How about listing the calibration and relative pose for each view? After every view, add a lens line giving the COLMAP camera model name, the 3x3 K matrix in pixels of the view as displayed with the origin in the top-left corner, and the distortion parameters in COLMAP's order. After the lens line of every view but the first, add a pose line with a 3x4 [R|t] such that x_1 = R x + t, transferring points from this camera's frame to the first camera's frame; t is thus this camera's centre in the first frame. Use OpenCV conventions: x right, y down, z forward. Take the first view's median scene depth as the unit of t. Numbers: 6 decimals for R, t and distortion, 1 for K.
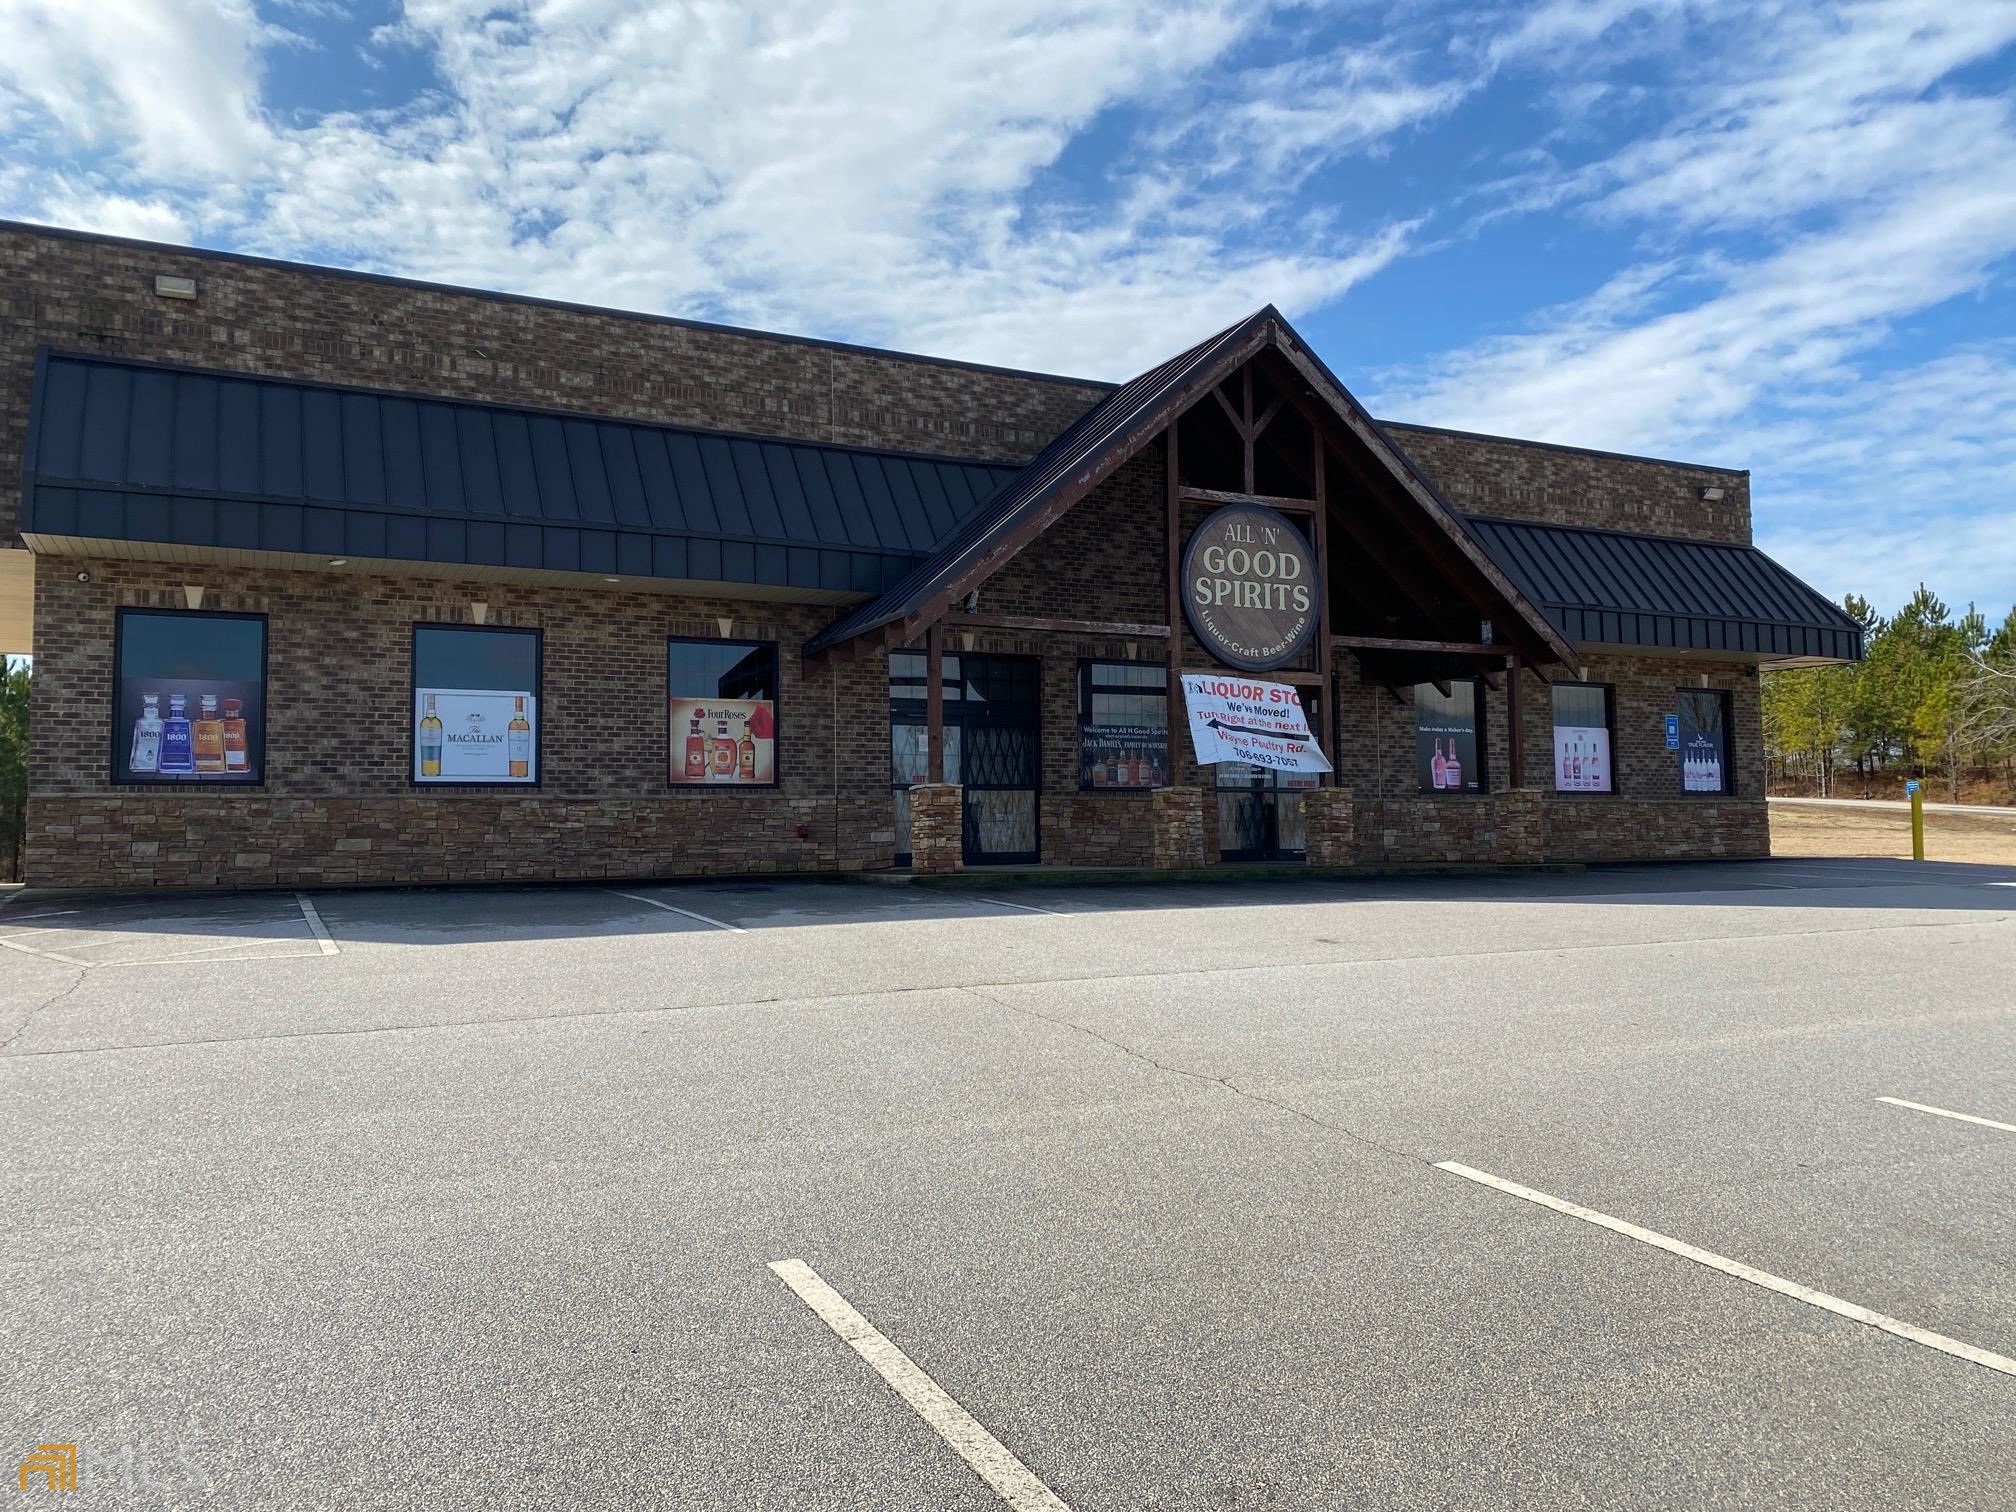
lens RADIAL K [[1534.6, 0, 1017.8], [0, 1534.6, 738.1], [0, 0, 1]] dist [0.046970, -0.055906]
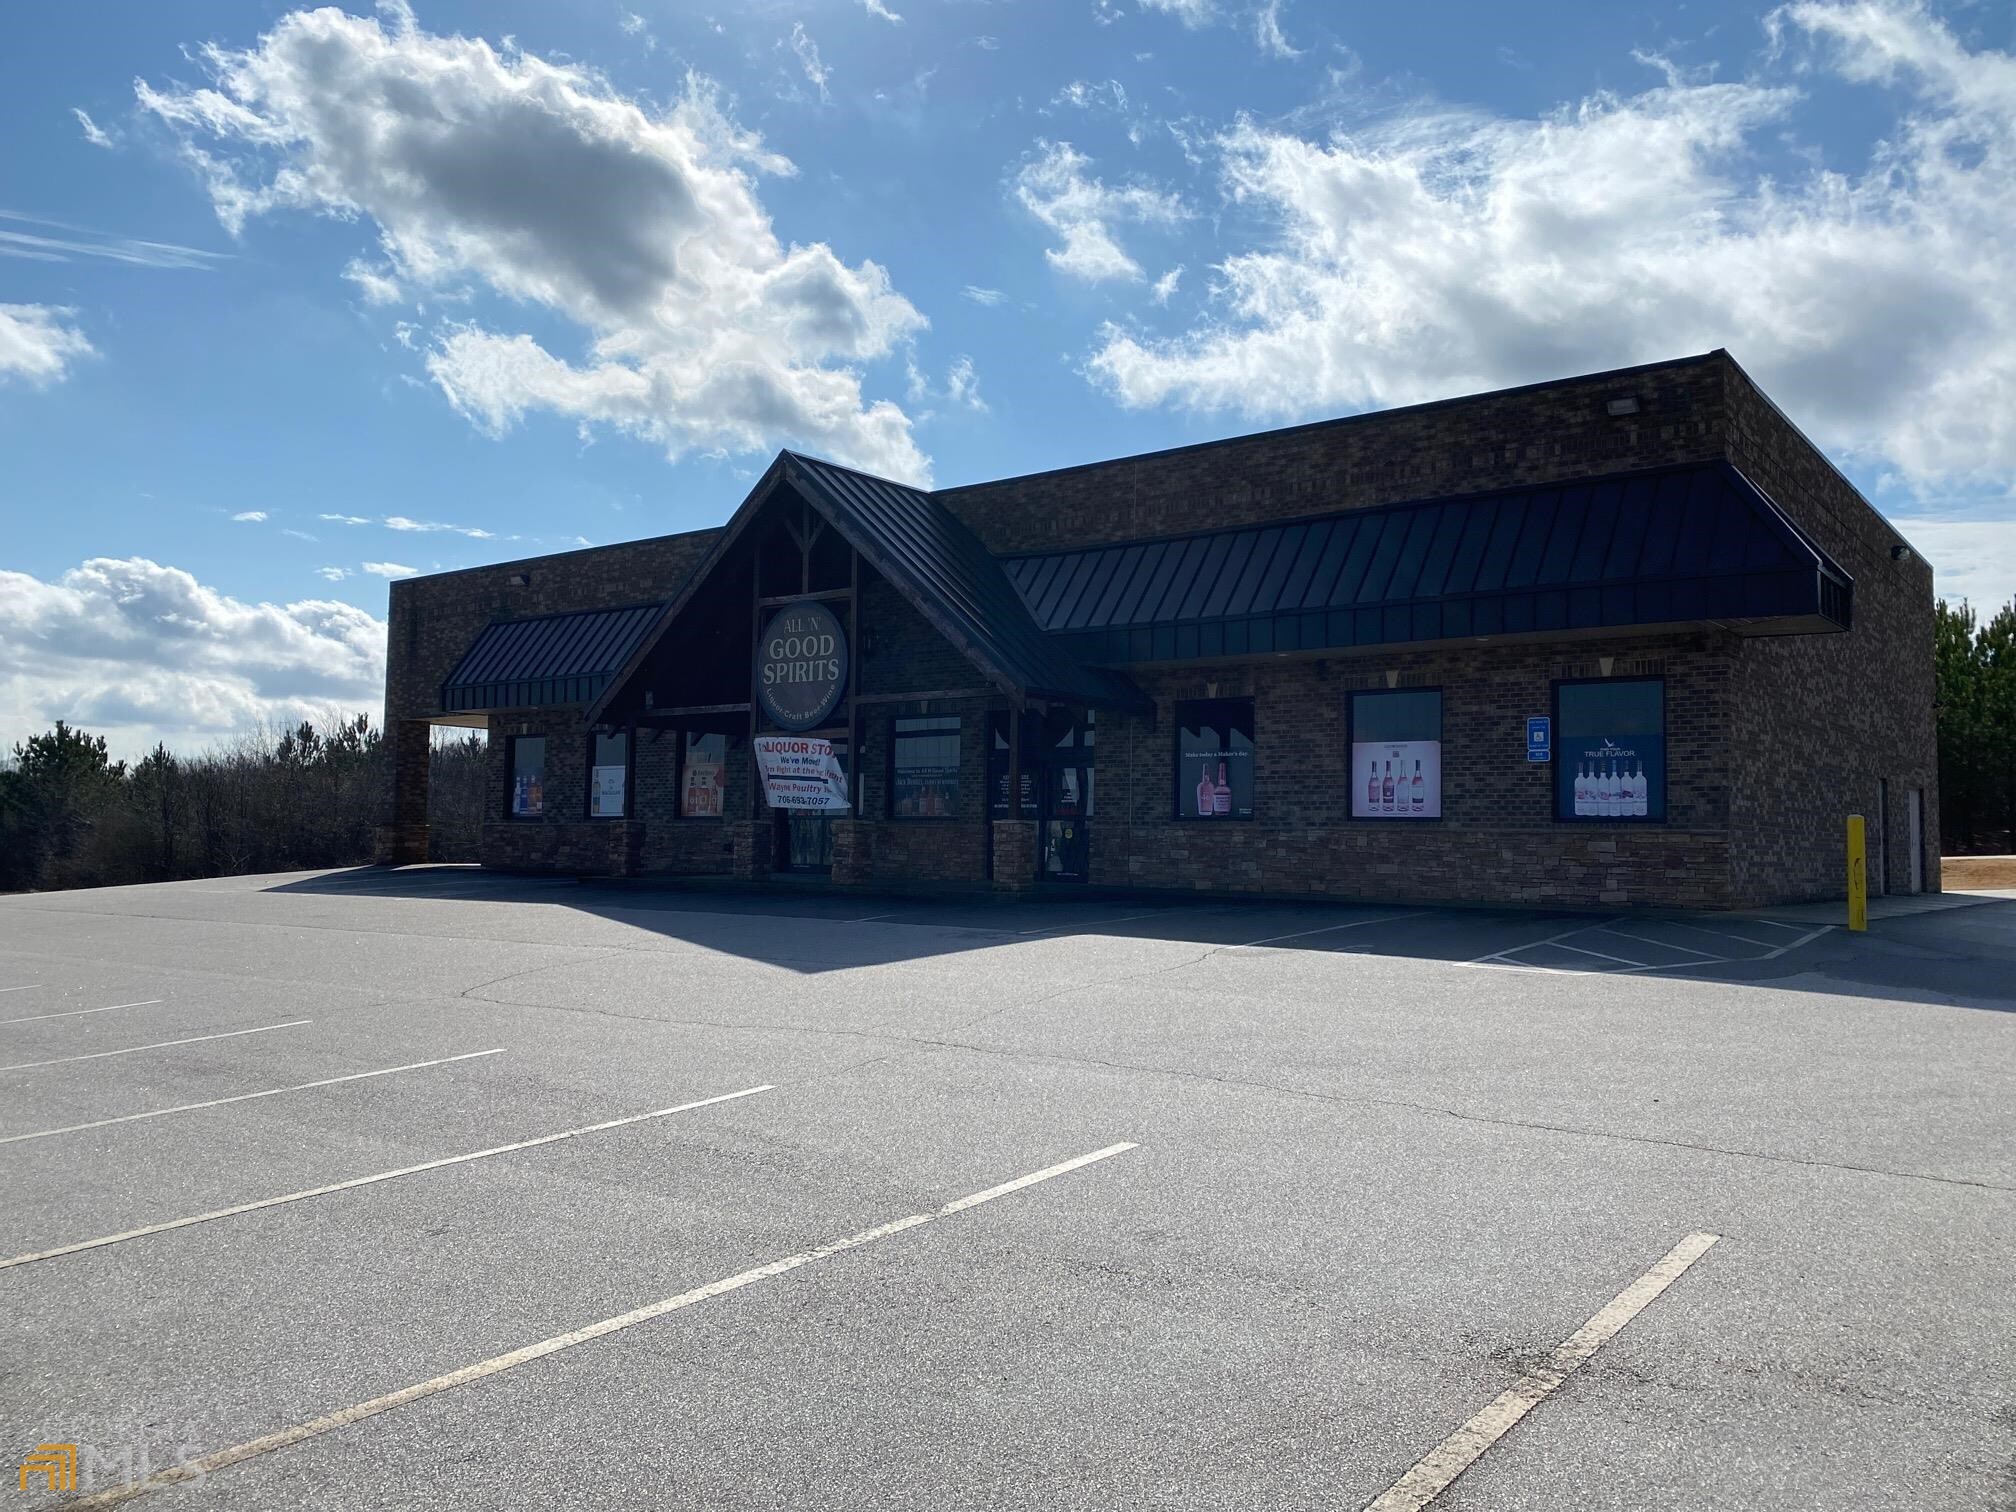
lens RADIAL K [[1534.6, 0, 991.5], [0, 1534.6, 756.2], [0, 0, 1]] dist [0.046970, -0.055906]
pose [[0.425161, -0.031550, -0.904568, 1.386312], [0.045772, 0.998863, -0.013326, 0.002505], [0.903960, -0.035738, 0.426121, 0.588097]]
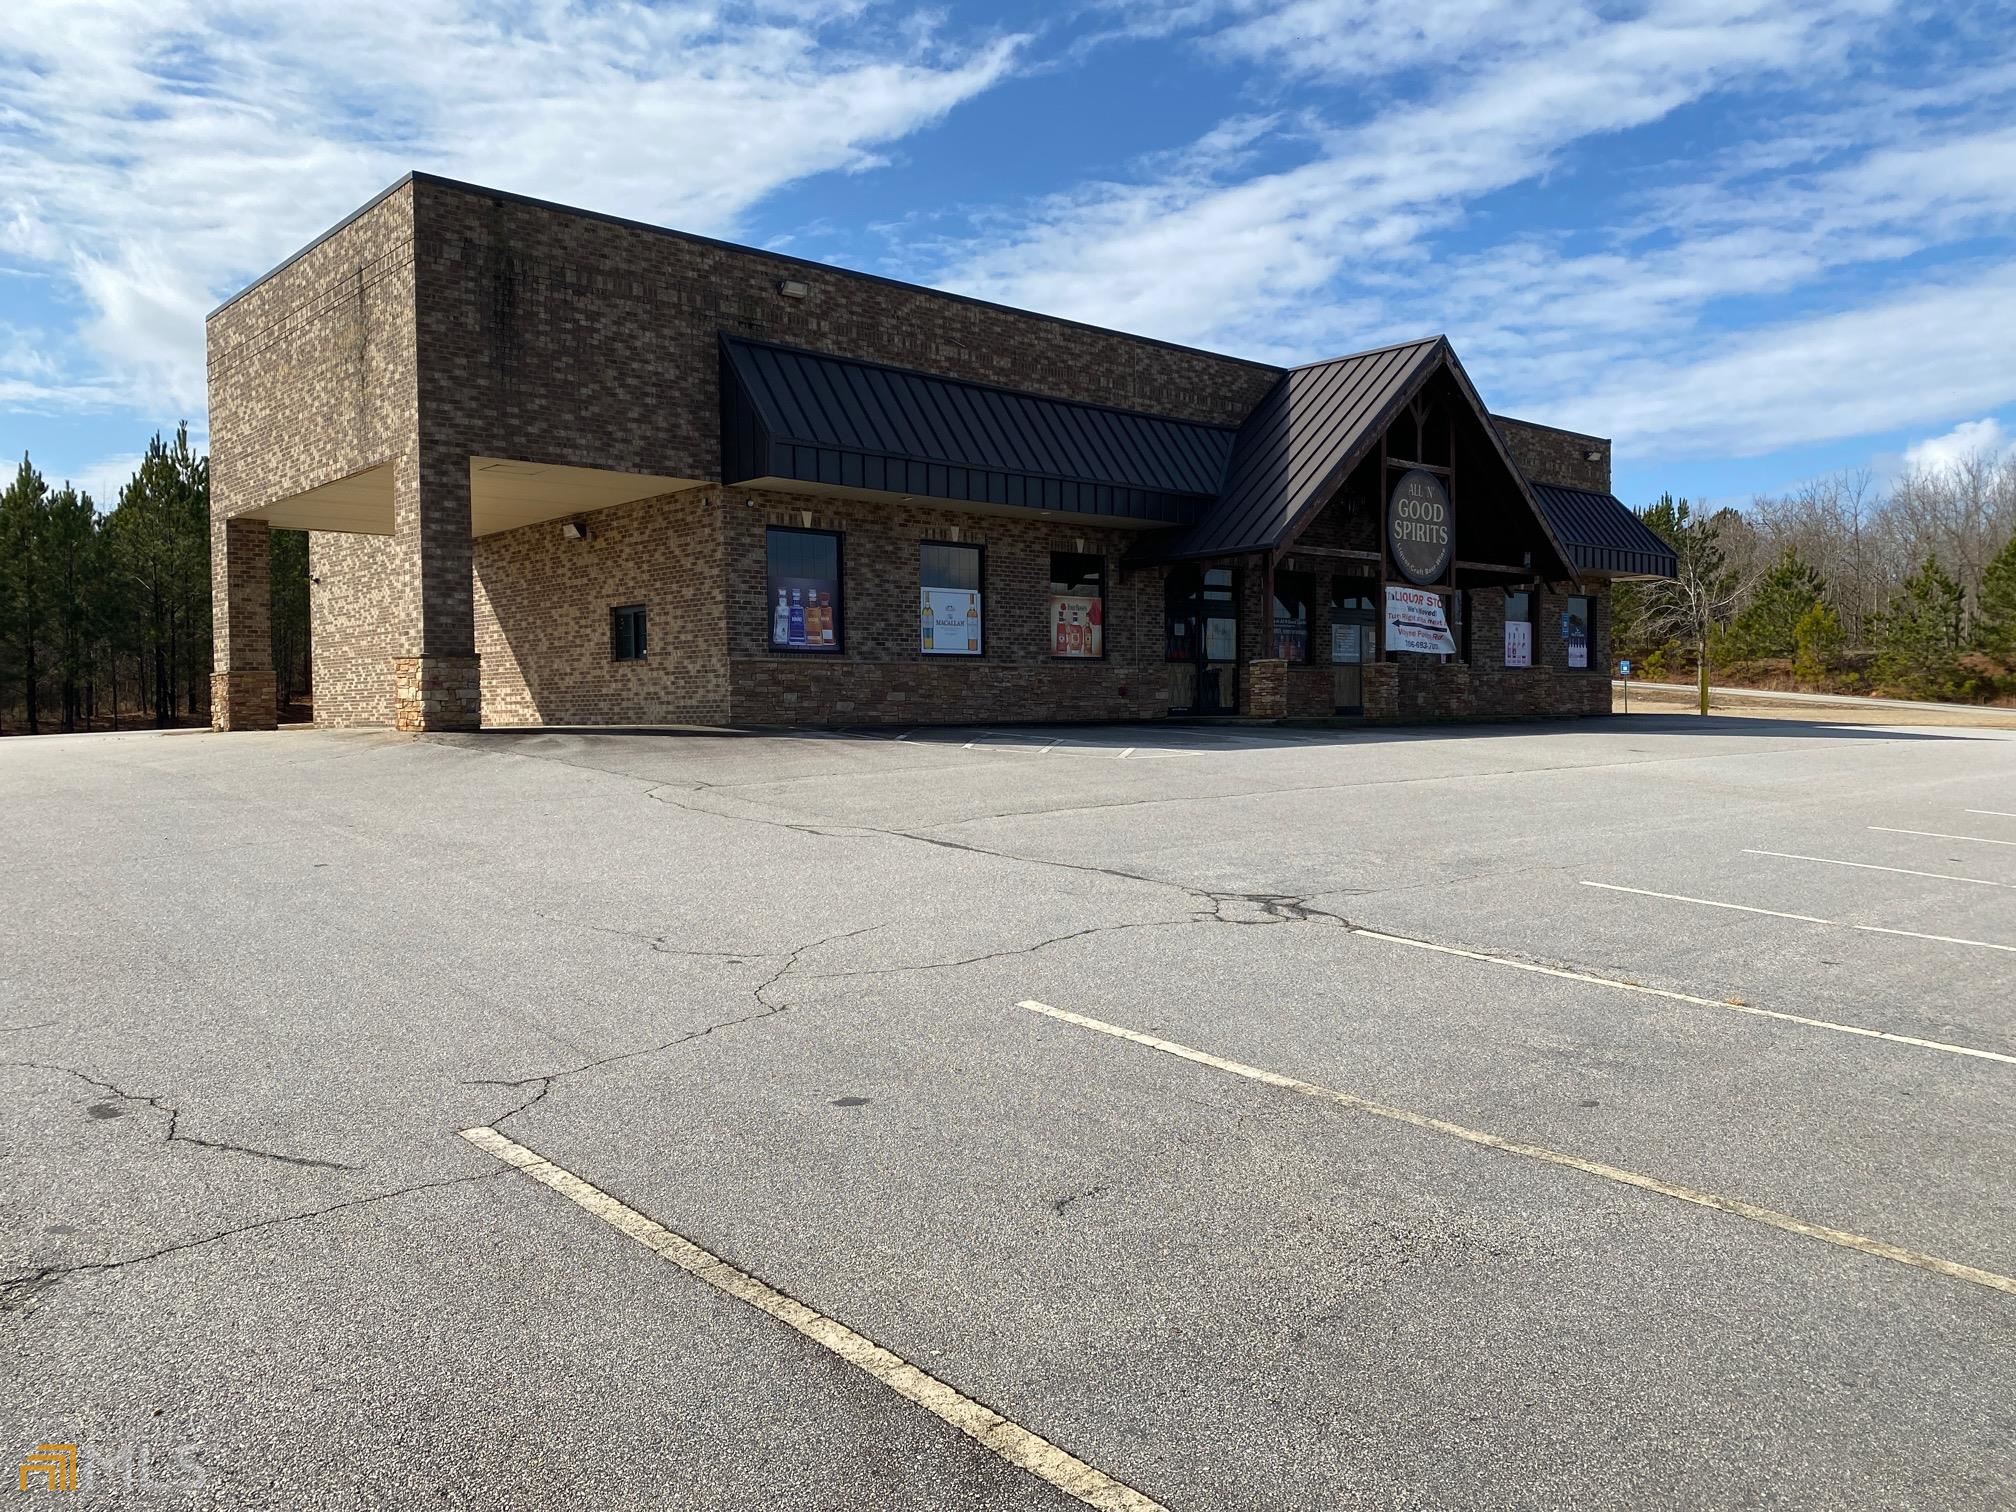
lens RADIAL K [[1534.6, 0, 1000.1], [0, 1534.6, 784.0], [0, 0, 1]] dist [0.046970, -0.055906]
pose [[0.966707, -0.009776, 0.255698, -0.620514], [-0.018784, 0.993863, 0.109015, -0.006517], [-0.255195, -0.110188, 0.960591, -0.351732]]
